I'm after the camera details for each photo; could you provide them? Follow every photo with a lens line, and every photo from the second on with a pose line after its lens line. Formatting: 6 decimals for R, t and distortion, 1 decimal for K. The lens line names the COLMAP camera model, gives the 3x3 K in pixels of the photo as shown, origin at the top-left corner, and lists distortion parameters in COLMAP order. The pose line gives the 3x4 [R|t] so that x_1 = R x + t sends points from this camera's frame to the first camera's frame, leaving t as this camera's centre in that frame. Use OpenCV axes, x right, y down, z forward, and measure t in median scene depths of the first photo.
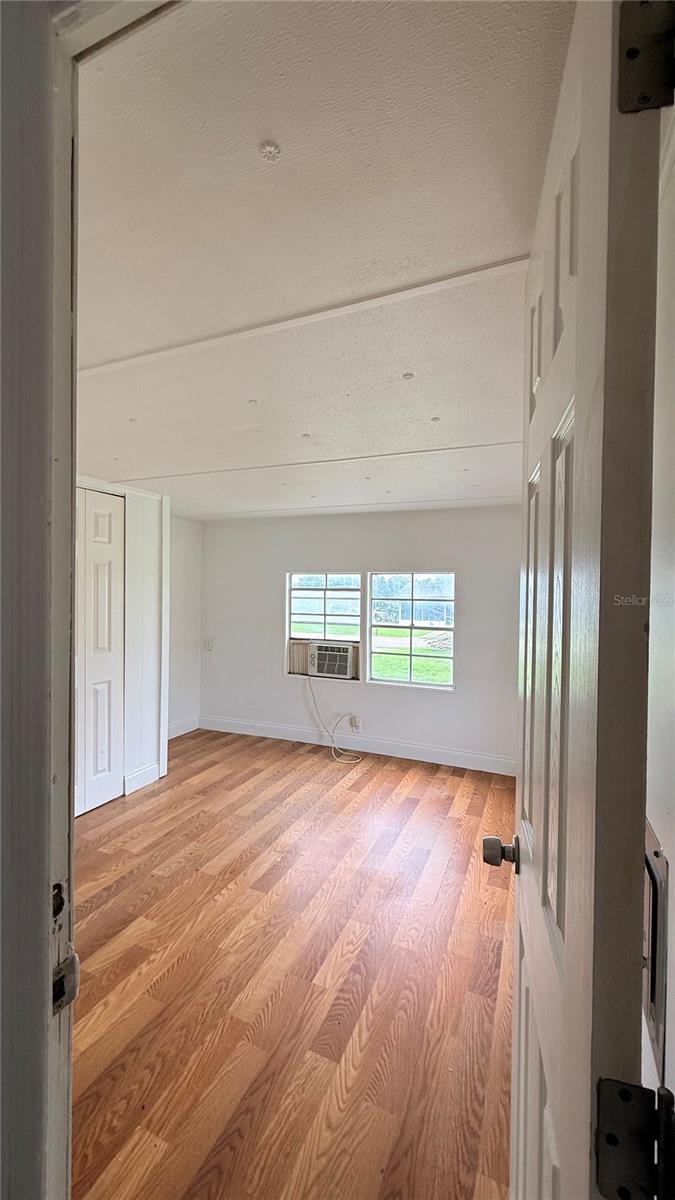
lens RADIAL K [[484.1, 0, 325.8], [0, 484.1, 602.4], [0, 0, 1]] dist [0.004243, -0.000835]
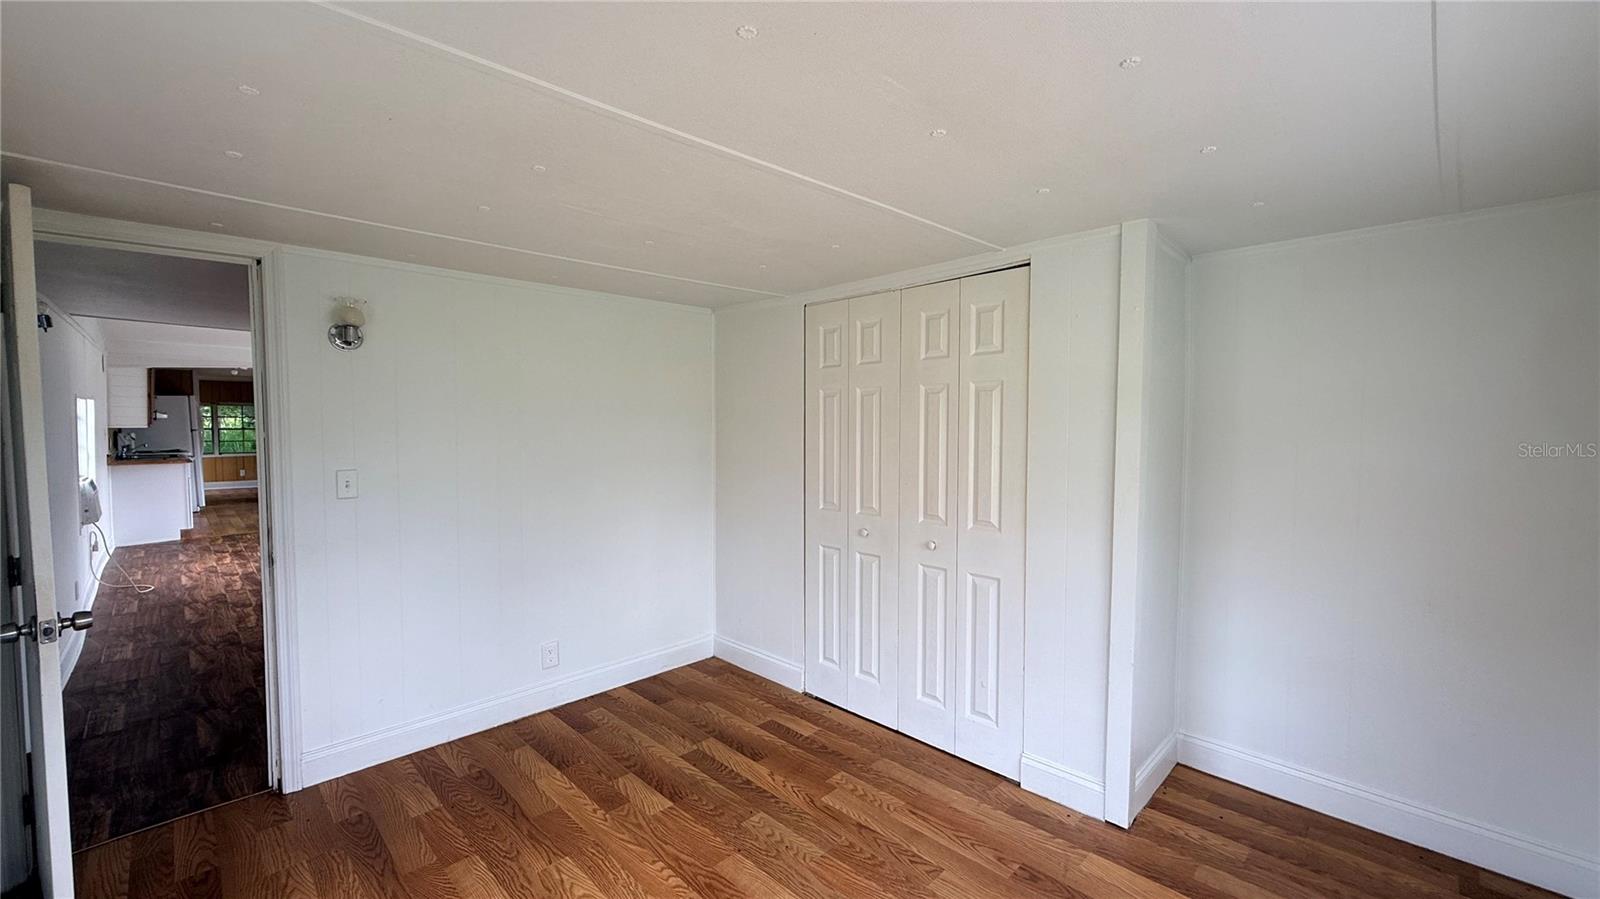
lens RADIAL K [[645.4, 0, 797.2], [0, 645.4, 447.9], [0, 0, 1]] dist [0.004243, -0.000835]
pose [[-0.374181, 0.012713, -0.927268, 0.538119], [-0.020227, 0.999556, 0.021867, -0.009910], [0.927135, 0.026938, -0.373758, 1.477506]]
